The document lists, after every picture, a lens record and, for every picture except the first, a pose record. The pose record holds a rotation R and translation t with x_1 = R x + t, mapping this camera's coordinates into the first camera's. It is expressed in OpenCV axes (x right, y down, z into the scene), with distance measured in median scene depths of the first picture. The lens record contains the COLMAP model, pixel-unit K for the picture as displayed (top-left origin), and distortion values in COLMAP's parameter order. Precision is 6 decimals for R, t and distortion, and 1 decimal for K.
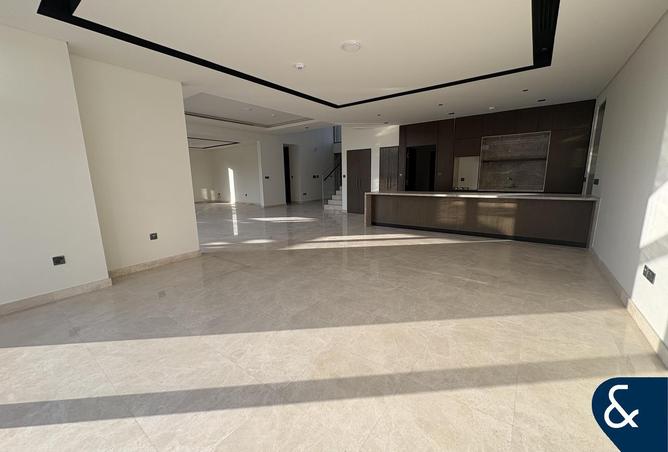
lens RADIAL K [[268.2, 0, 332.9], [0, 268.2, 224.5], [0, 0, 1]] dist [0.001334, 0.000031]
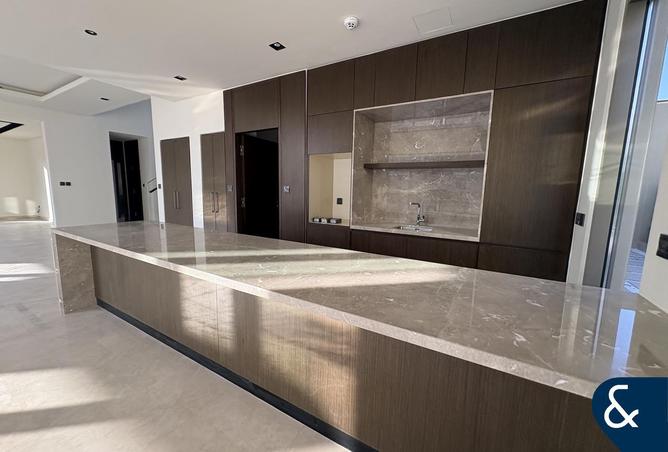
lens RADIAL K [[268.2, 0, 334.4], [0, 268.2, 227.2], [0, 0, 1]] dist [0.001334, 0.000031]
pose [[0.993070, 0.025023, 0.114828, 0.406108], [-0.020740, 0.999049, -0.038342, -0.095954], [-0.115678, 0.035695, 0.992645, 0.484490]]
